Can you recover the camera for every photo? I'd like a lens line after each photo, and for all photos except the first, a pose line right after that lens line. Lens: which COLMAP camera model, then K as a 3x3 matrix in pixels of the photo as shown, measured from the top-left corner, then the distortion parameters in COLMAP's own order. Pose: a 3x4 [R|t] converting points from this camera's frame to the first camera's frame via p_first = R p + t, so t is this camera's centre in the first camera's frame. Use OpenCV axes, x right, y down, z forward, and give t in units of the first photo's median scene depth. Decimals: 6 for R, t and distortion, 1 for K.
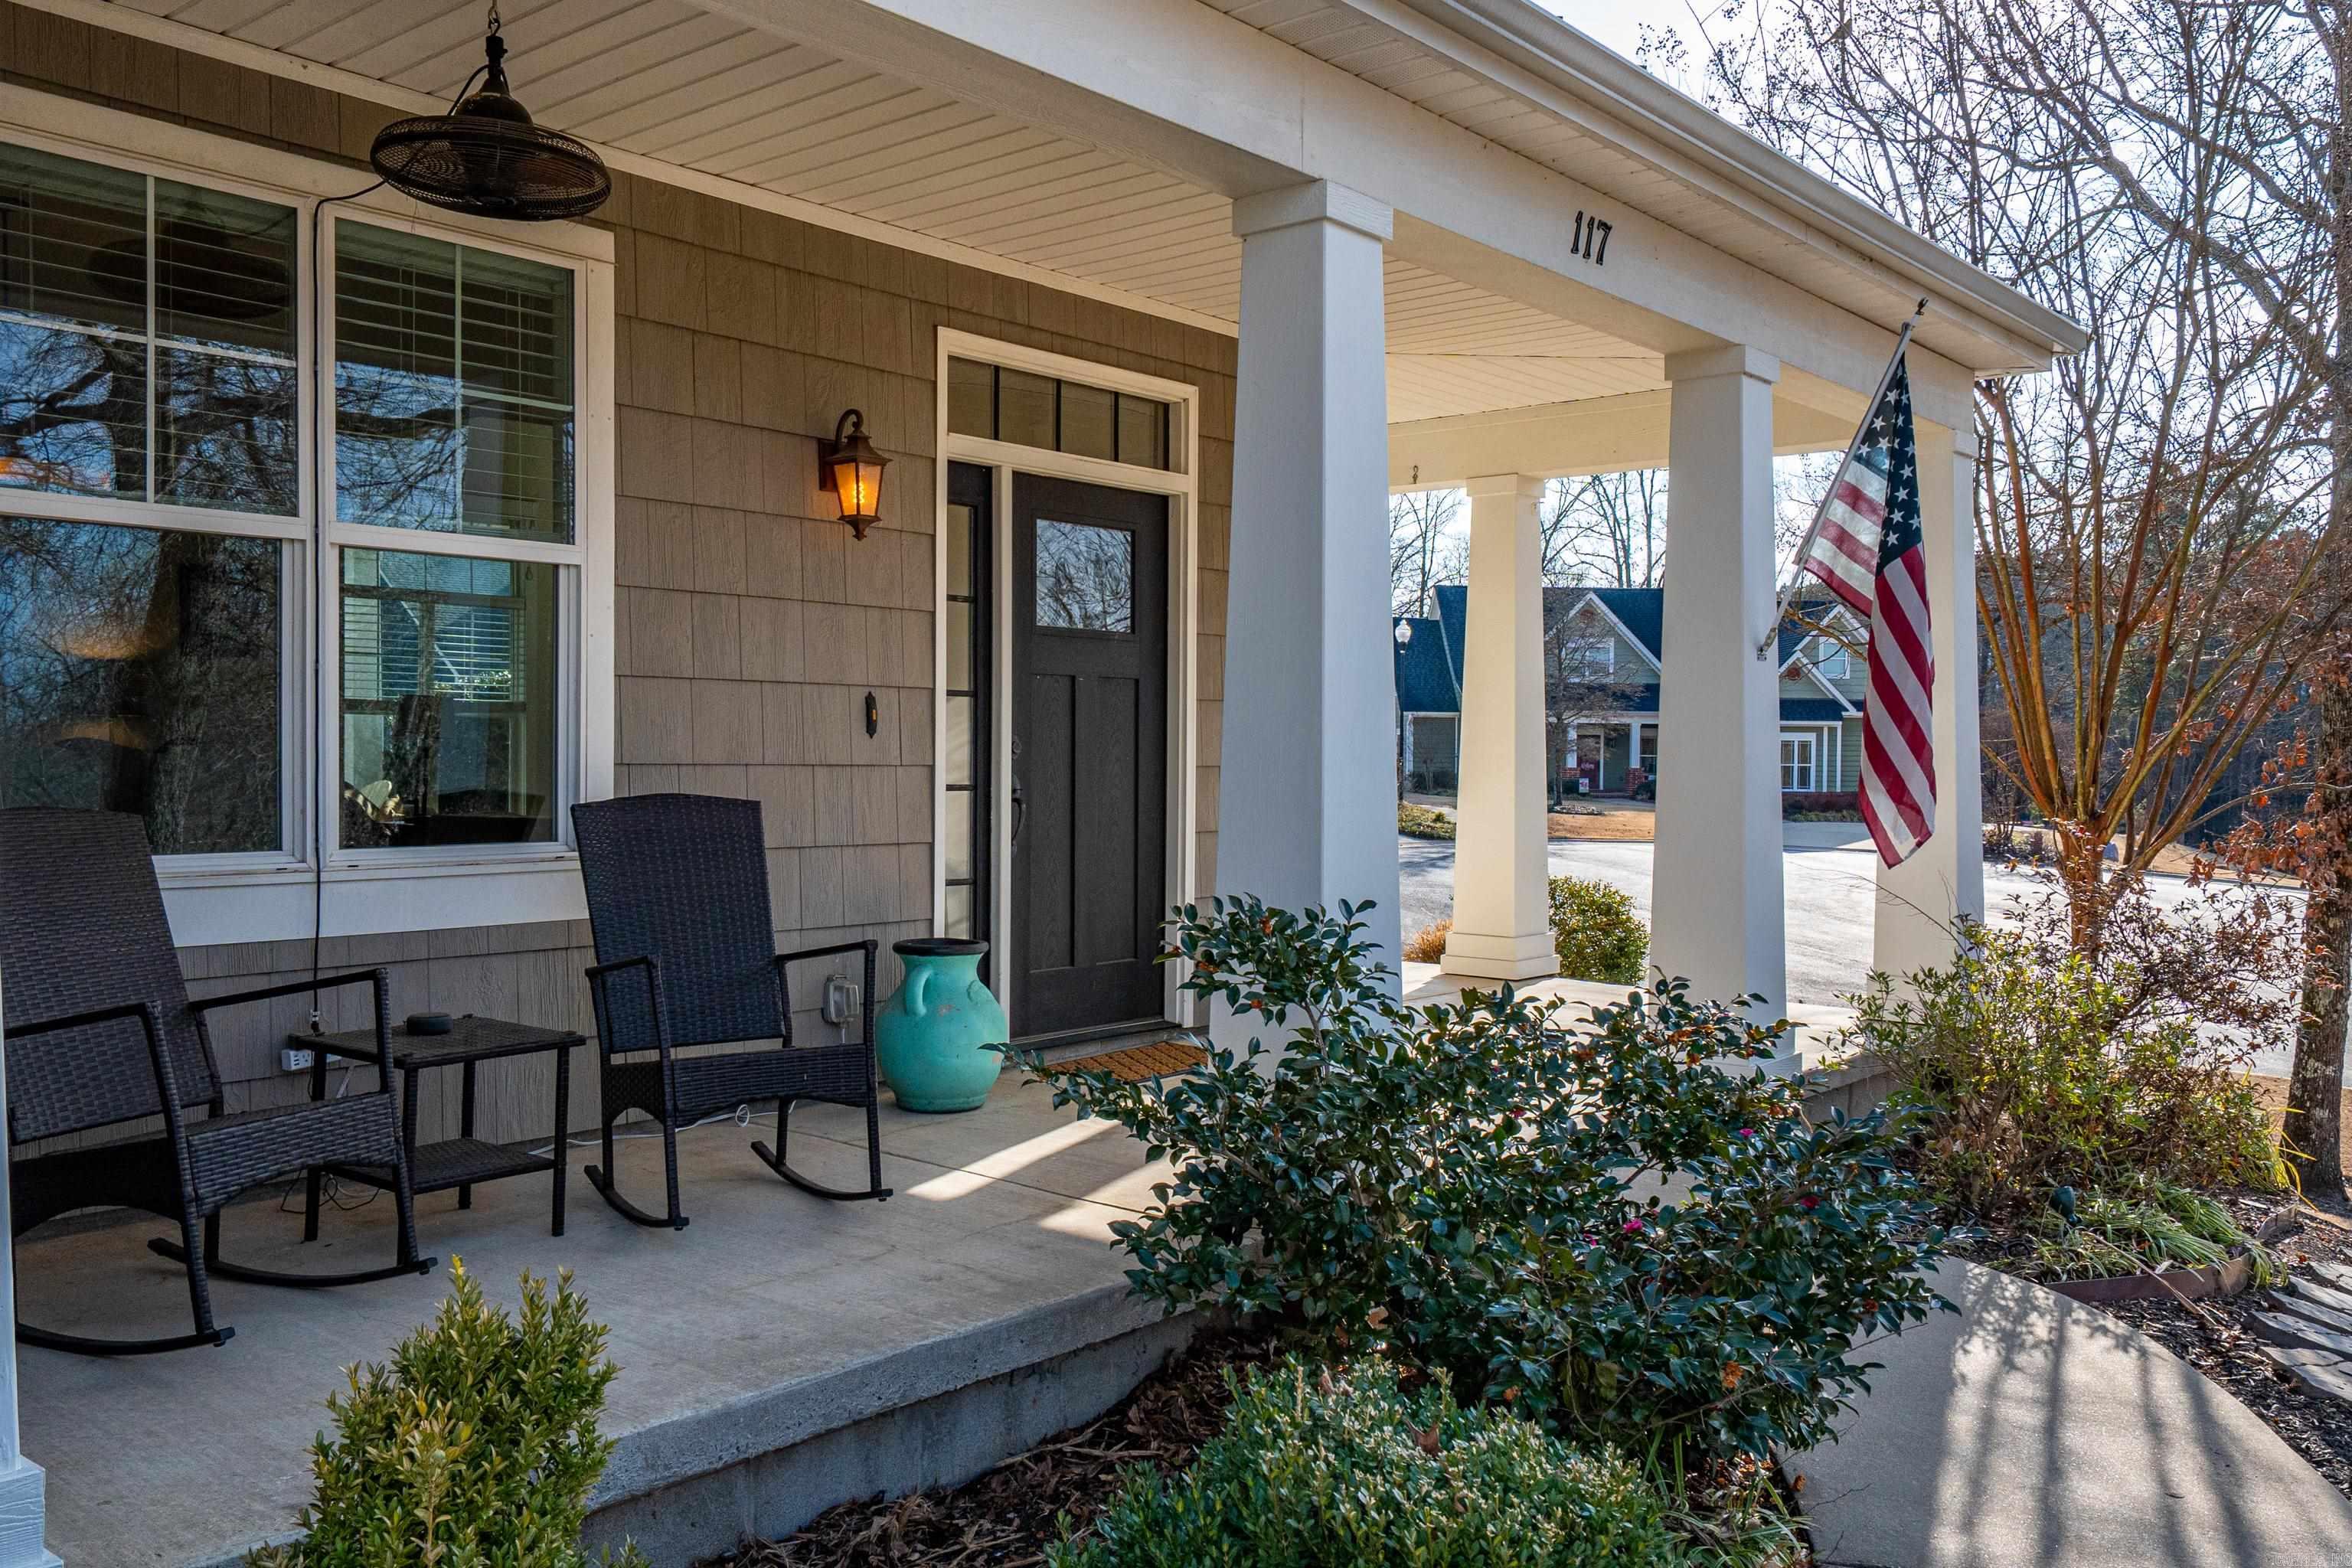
lens RADIAL K [[1879.4, 0, 1177.1], [0, 1879.4, 776.2], [0, 0, 1]] dist [0.006326, 0.004520]
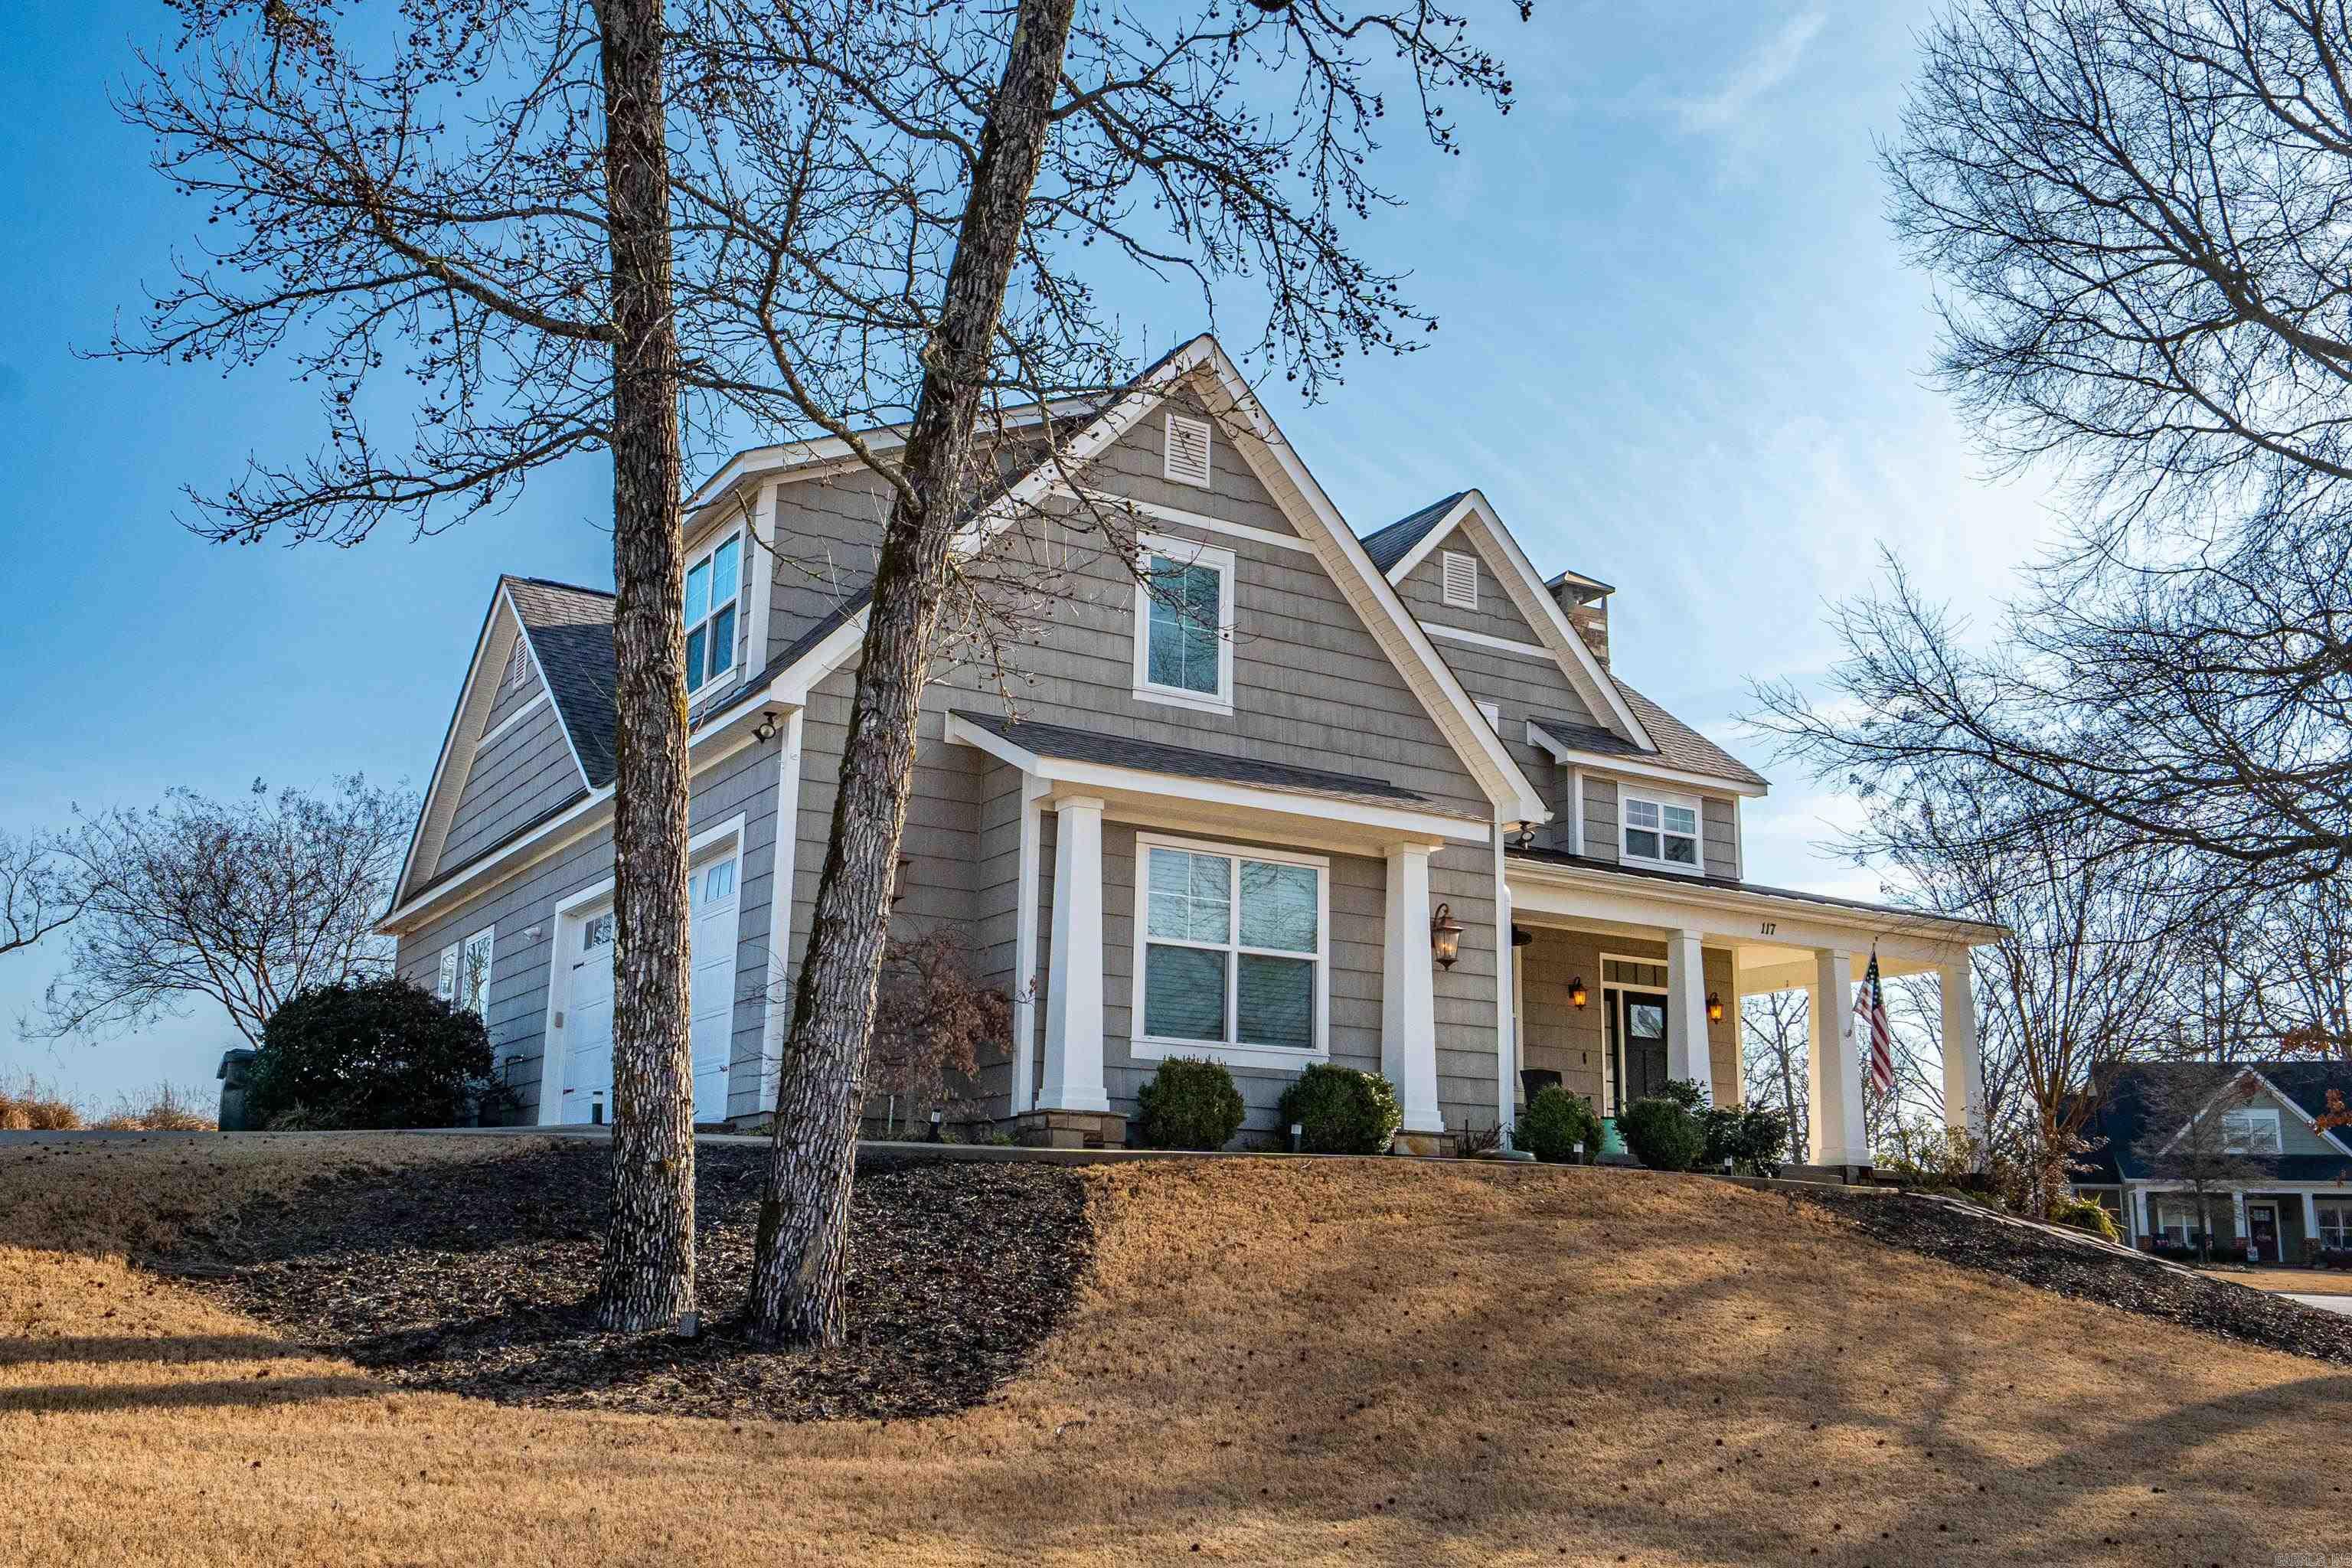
lens RADIAL K [[2102.6, 0, 1177.0], [0, 2102.6, 785.1], [0, 0, 1]] dist [0.001141, -0.000105]
pose [[0.948263, -0.061675, -0.311438, 0.366448], [-0.015937, 0.970466, -0.240710, 0.418364], [0.317086, 0.233220, 0.919274, -2.933349]]
